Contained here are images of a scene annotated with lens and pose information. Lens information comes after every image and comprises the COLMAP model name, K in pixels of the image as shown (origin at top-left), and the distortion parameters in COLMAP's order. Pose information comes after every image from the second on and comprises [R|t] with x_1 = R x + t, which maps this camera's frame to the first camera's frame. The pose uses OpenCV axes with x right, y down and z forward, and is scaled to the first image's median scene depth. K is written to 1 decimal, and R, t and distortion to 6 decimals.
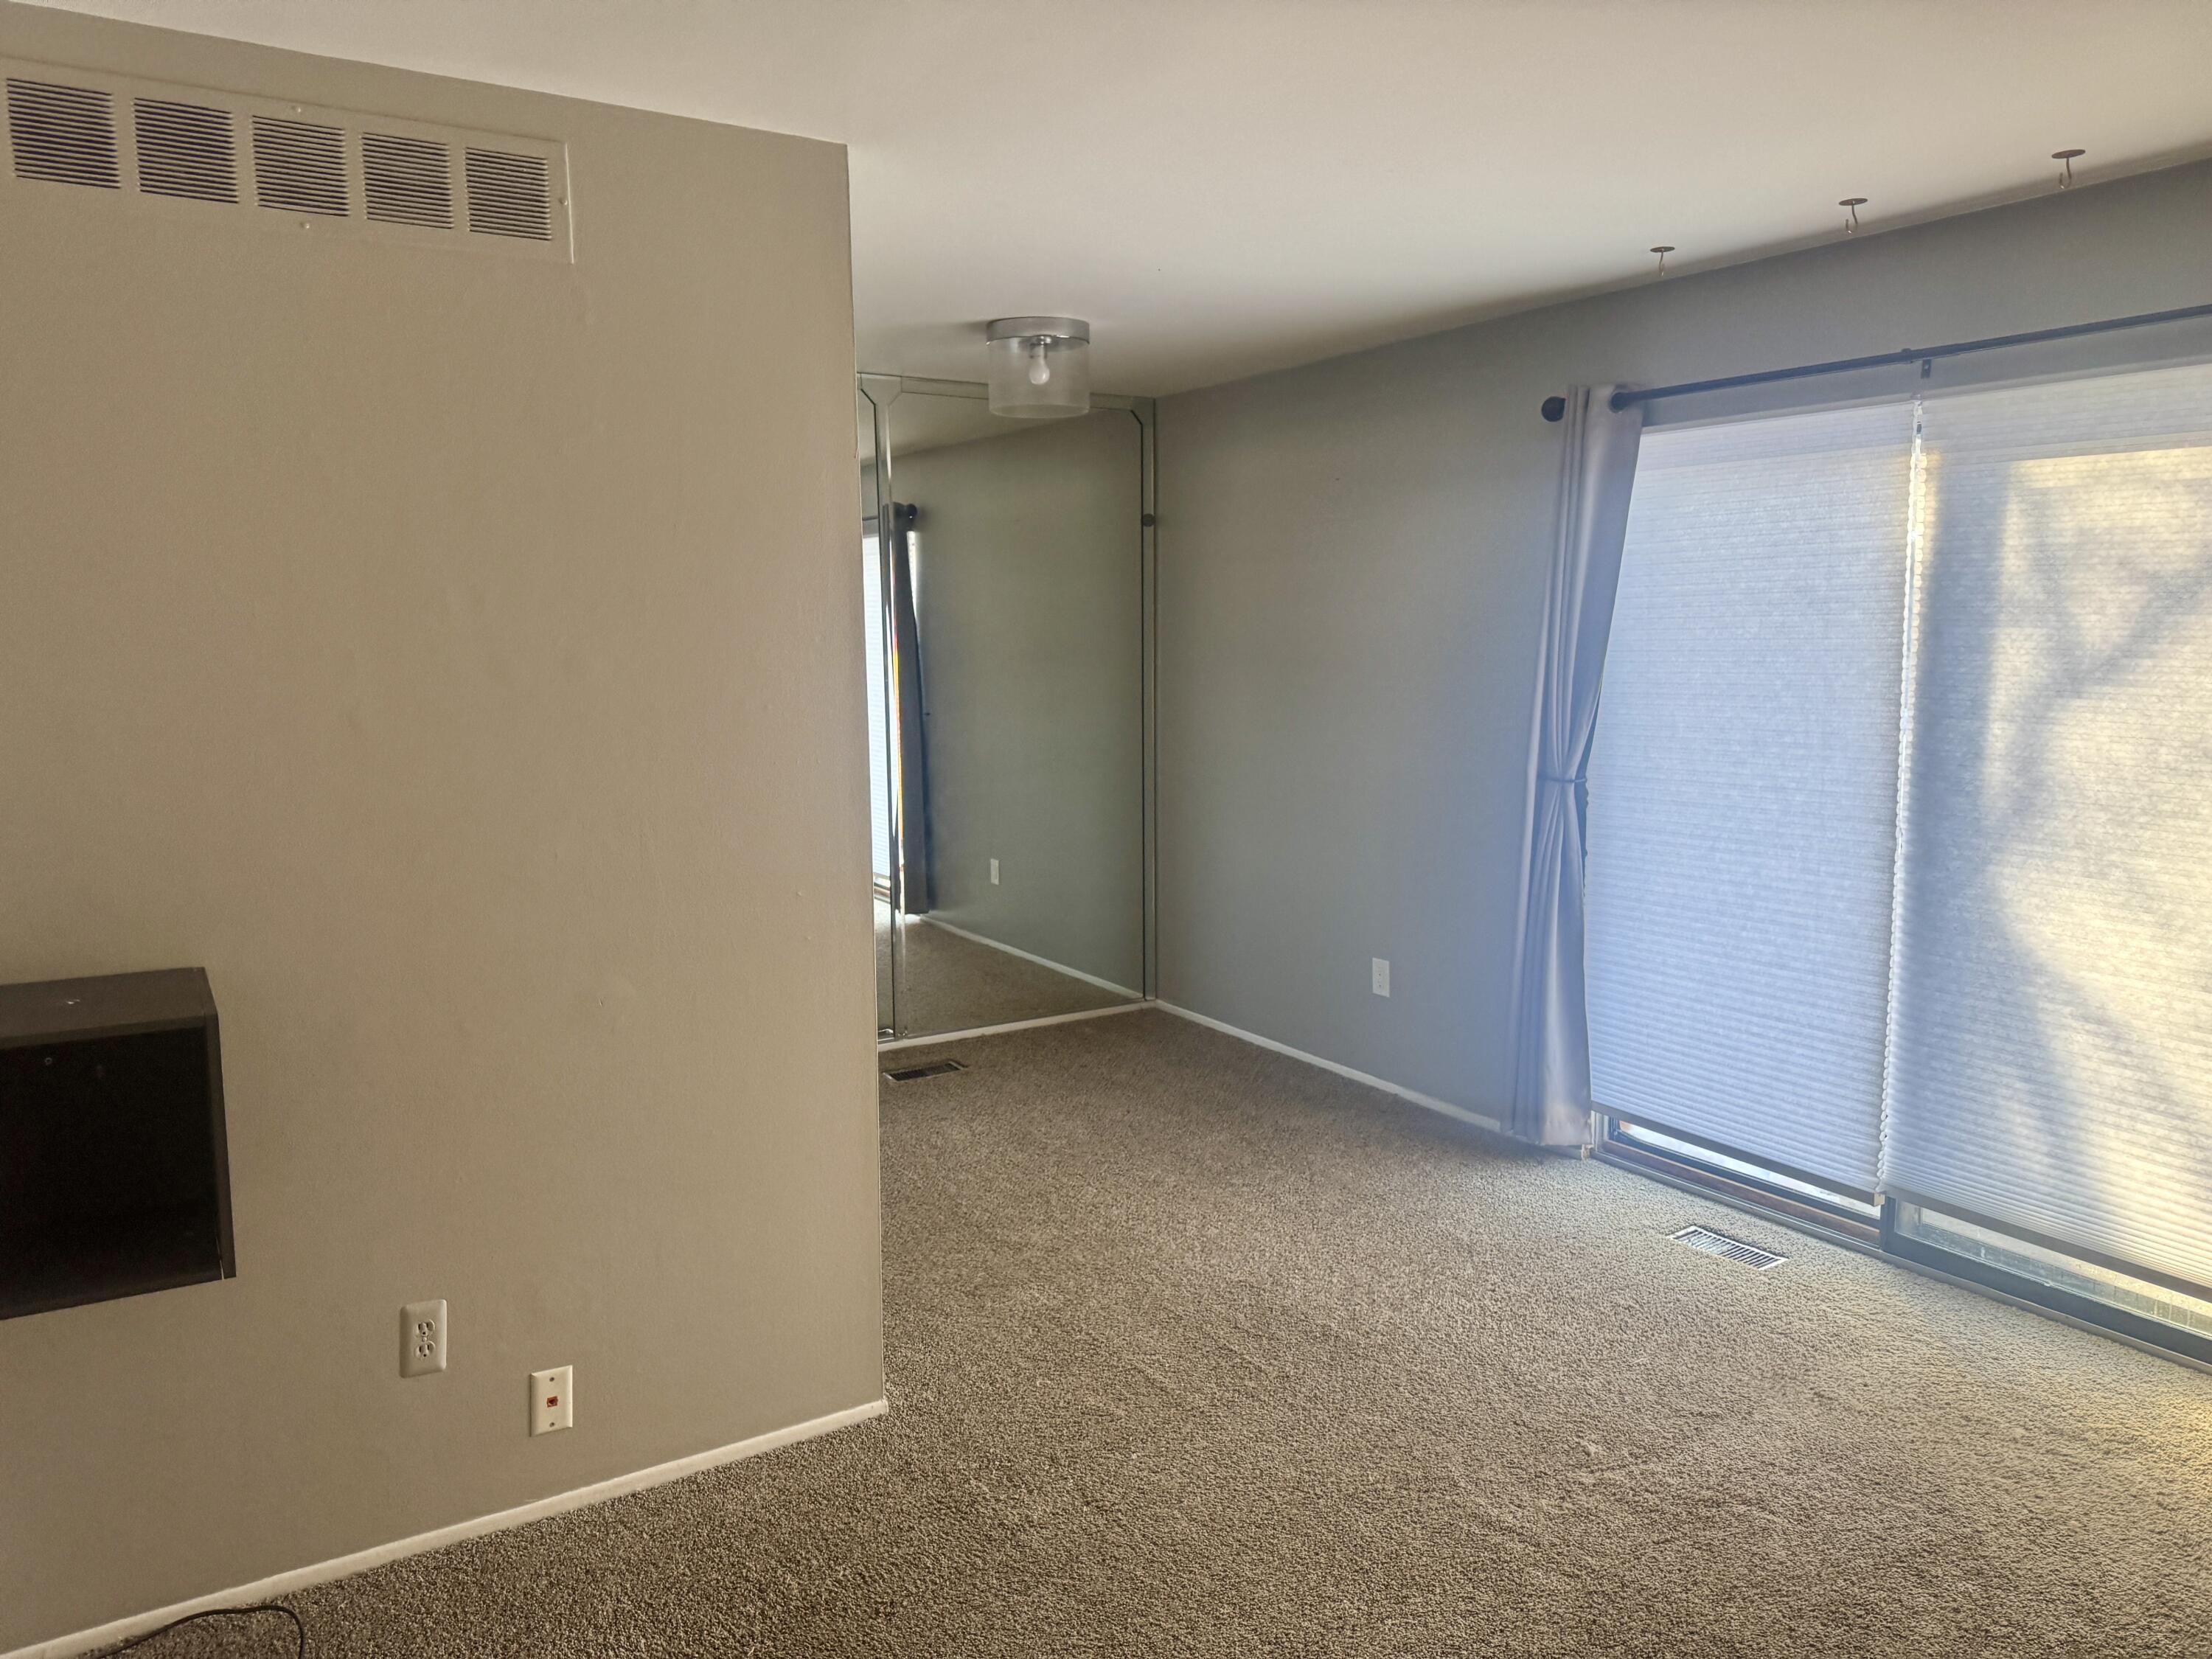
lens RADIAL K [[1537.8, 0, 1096.0], [0, 1537.8, 793.4], [0, 0, 1]] dist [0.036057, -0.064159]
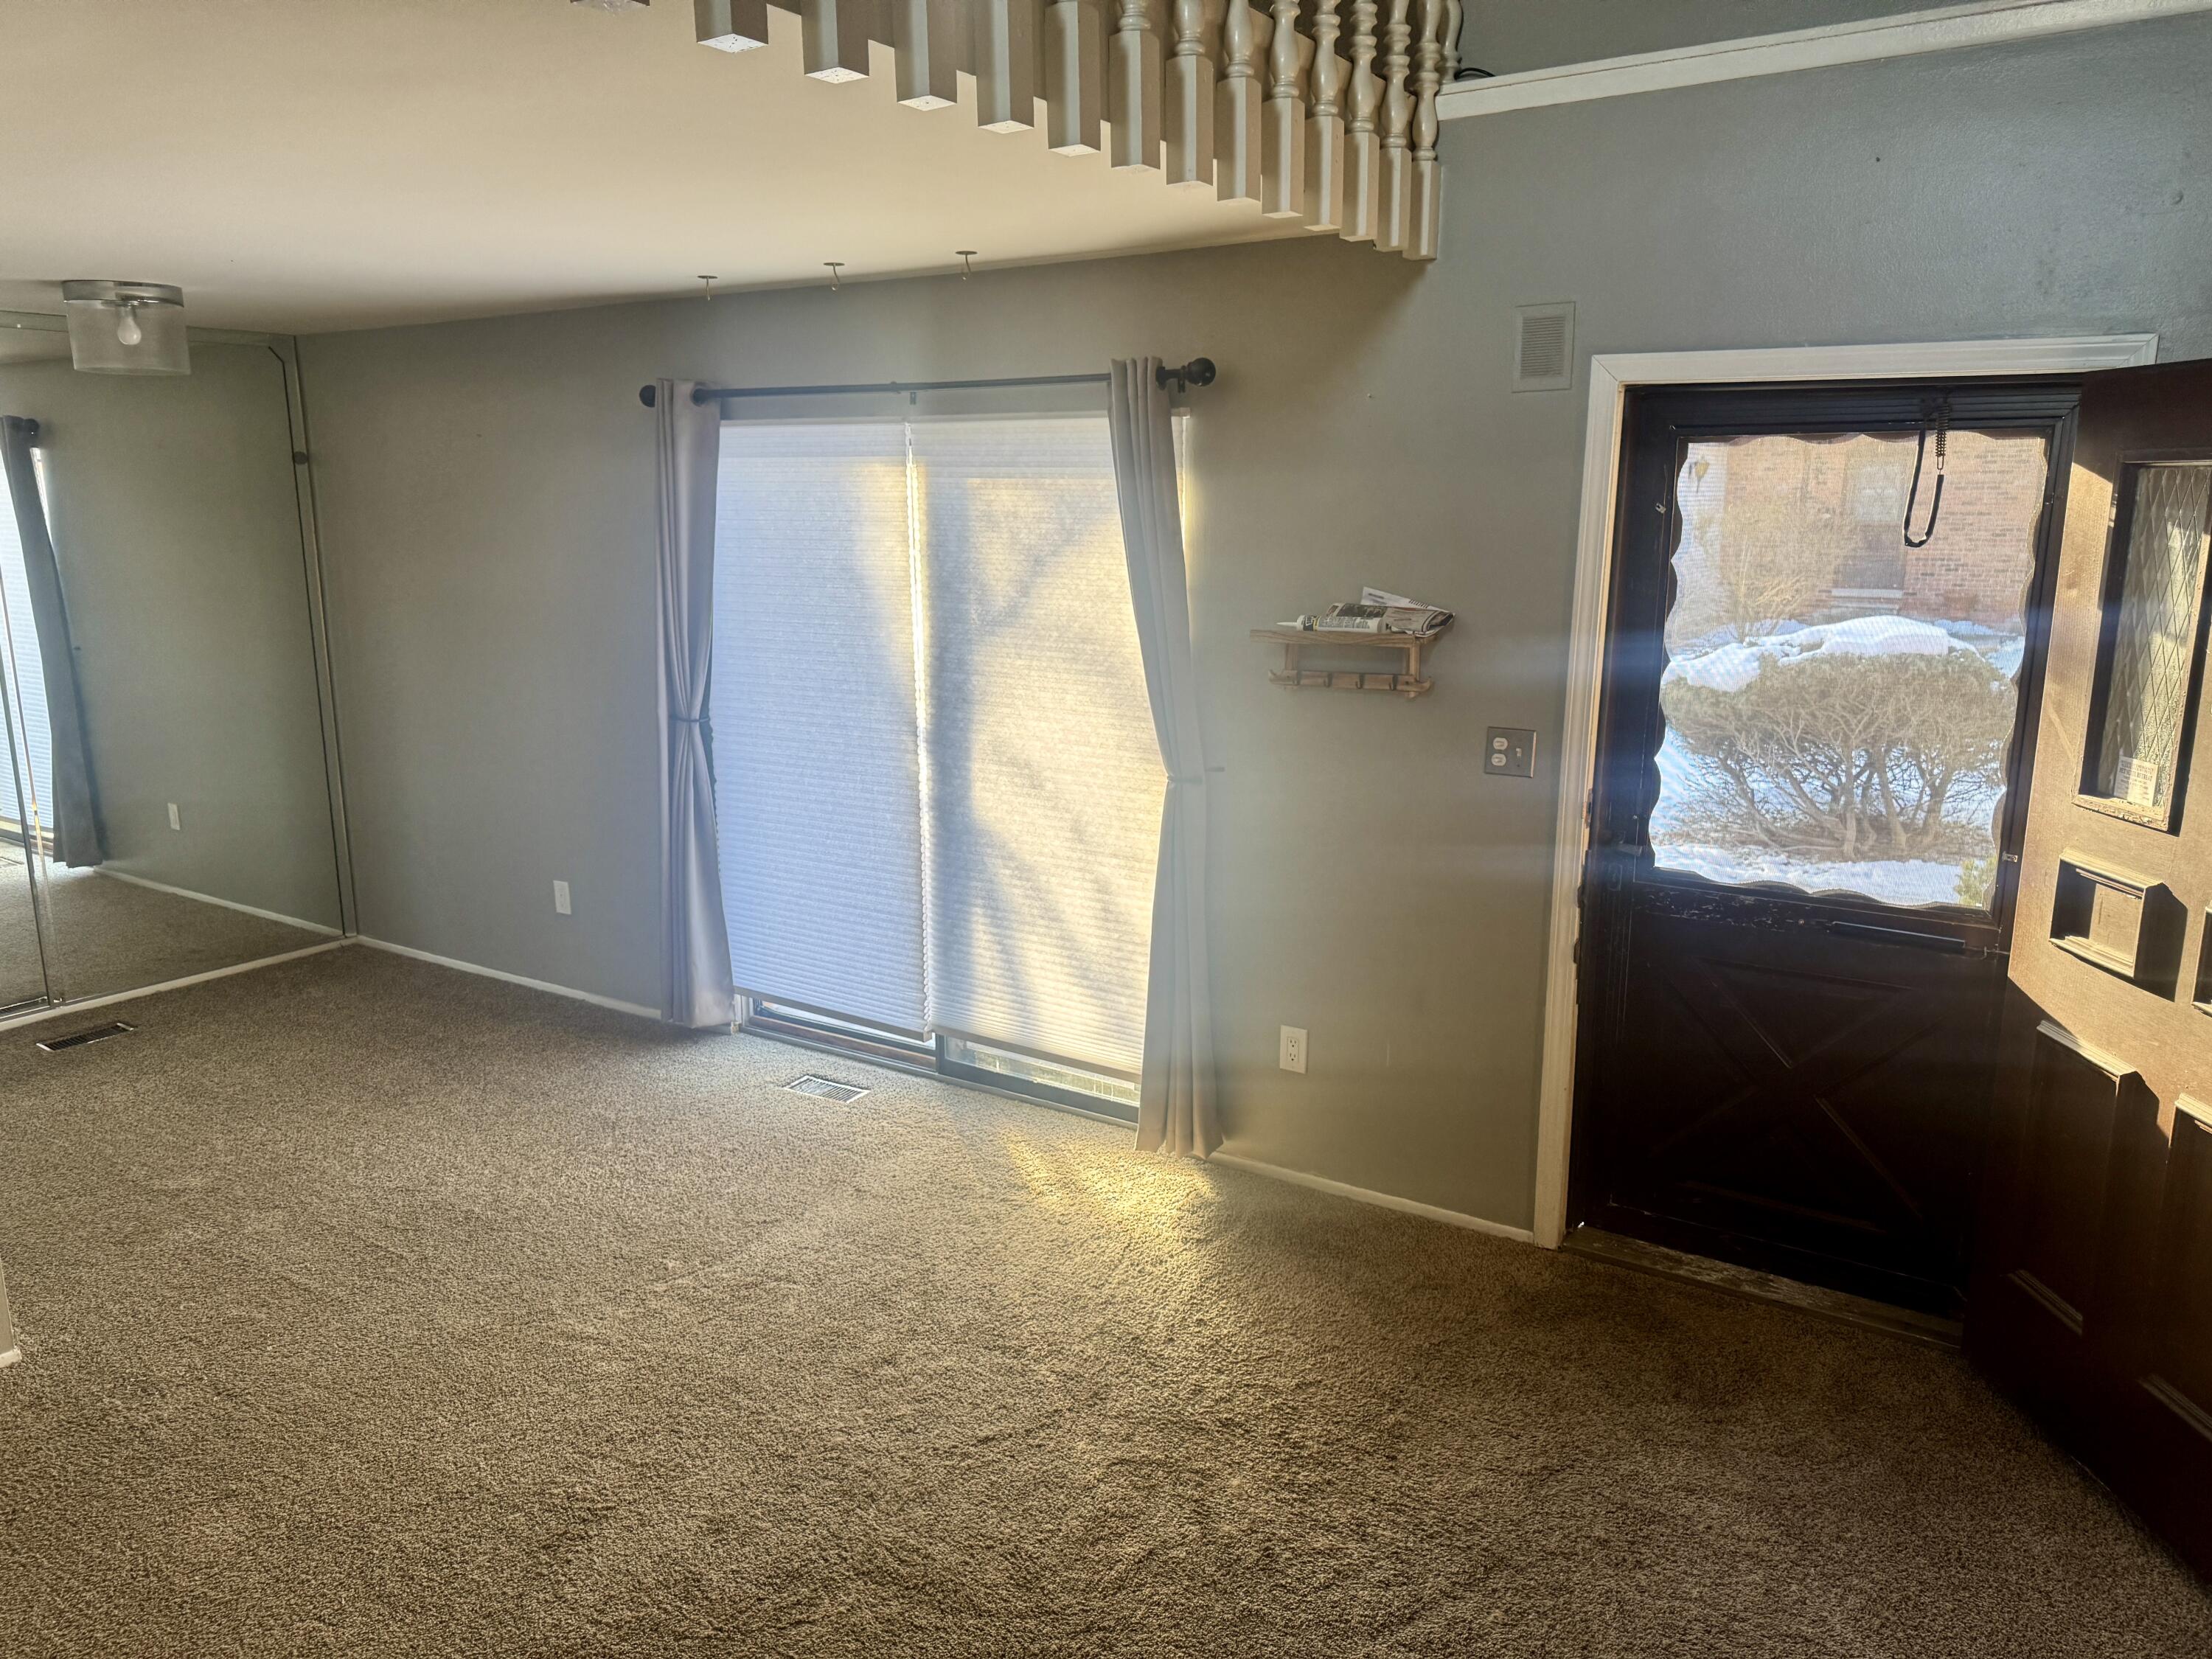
lens RADIAL K [[1523.8, 0, 1106.0], [0, 1523.8, 829.5], [0, 0, 1]] dist [0.086113, -0.148210]
pose [[0.903310, -0.082226, 0.421034, 0.100431], [0.039550, 0.993241, 0.109122, -0.043965], [-0.427161, -0.081919, 0.900457, -0.202508]]
